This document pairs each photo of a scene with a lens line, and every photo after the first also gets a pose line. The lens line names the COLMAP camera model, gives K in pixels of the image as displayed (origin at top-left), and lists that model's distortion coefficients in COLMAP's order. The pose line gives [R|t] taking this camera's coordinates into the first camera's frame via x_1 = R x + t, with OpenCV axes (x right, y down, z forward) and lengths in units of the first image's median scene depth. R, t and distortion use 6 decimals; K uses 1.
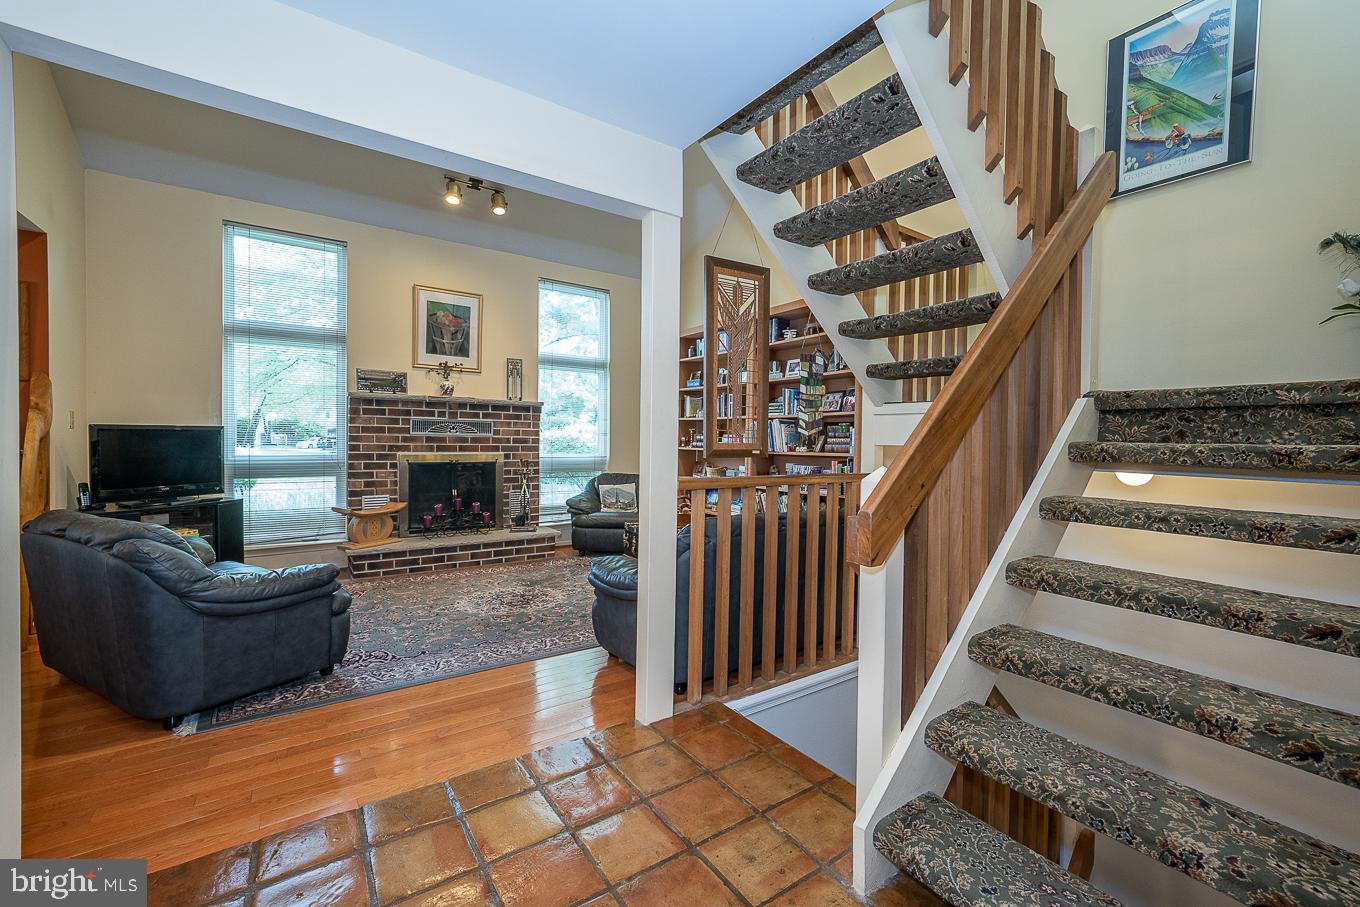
lens RADIAL K [[559.8, 0, 680.0], [0, 559.8, 453.5], [0, 0, 1]] dist [-0.008021, -0.000033]
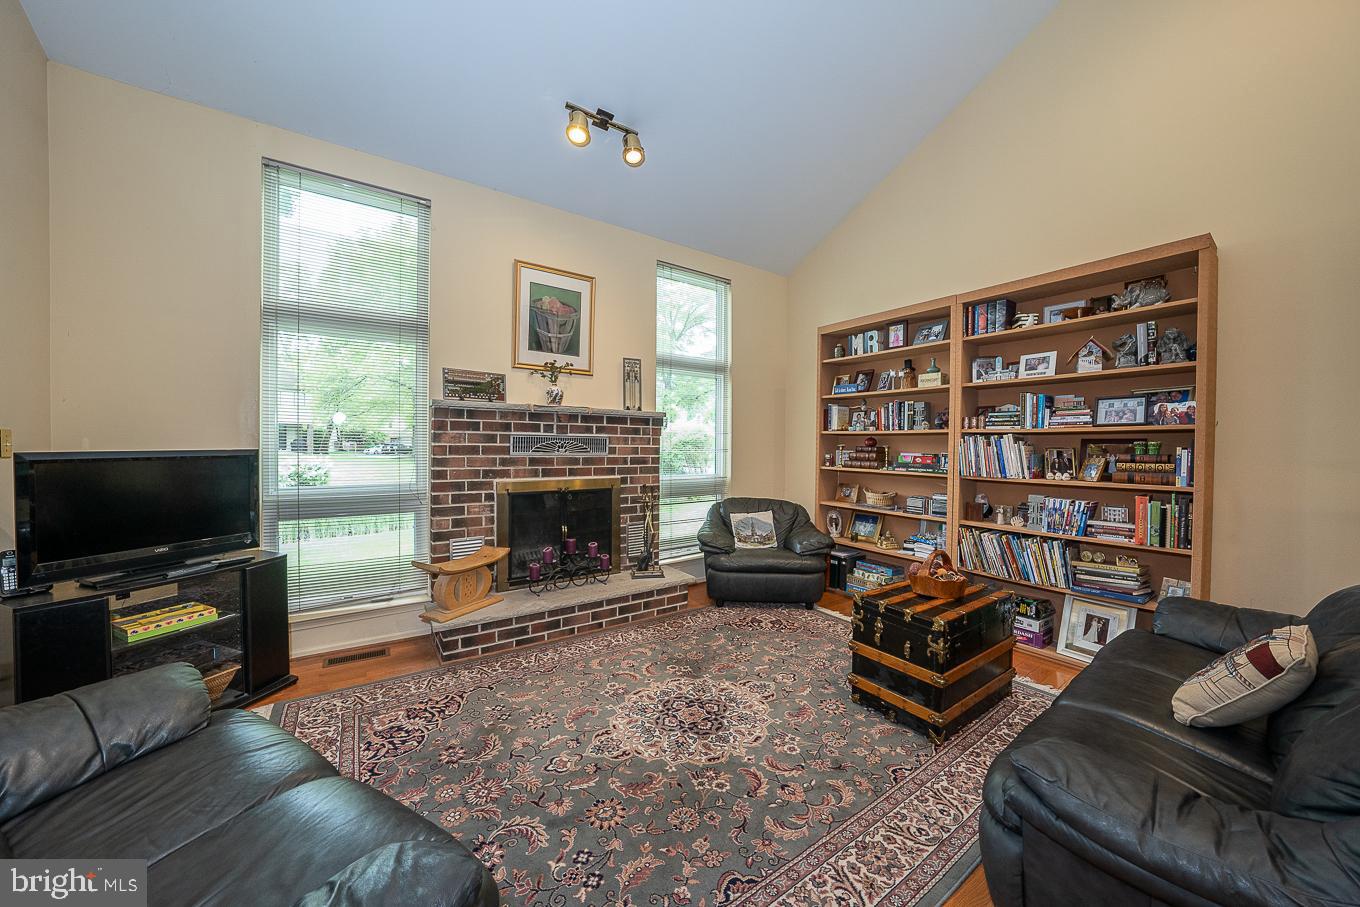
lens RADIAL K [[472.3, 0, 680.0], [0, 472.3, 453.5], [0, 0, 1]] dist [-0.028526, 0.006026]
pose [[0.999962, -0.003317, -0.008066, -0.242600], [0.003271, 0.999978, -0.005744, -0.031938], [0.008085, 0.005718, 0.999951, 0.355493]]
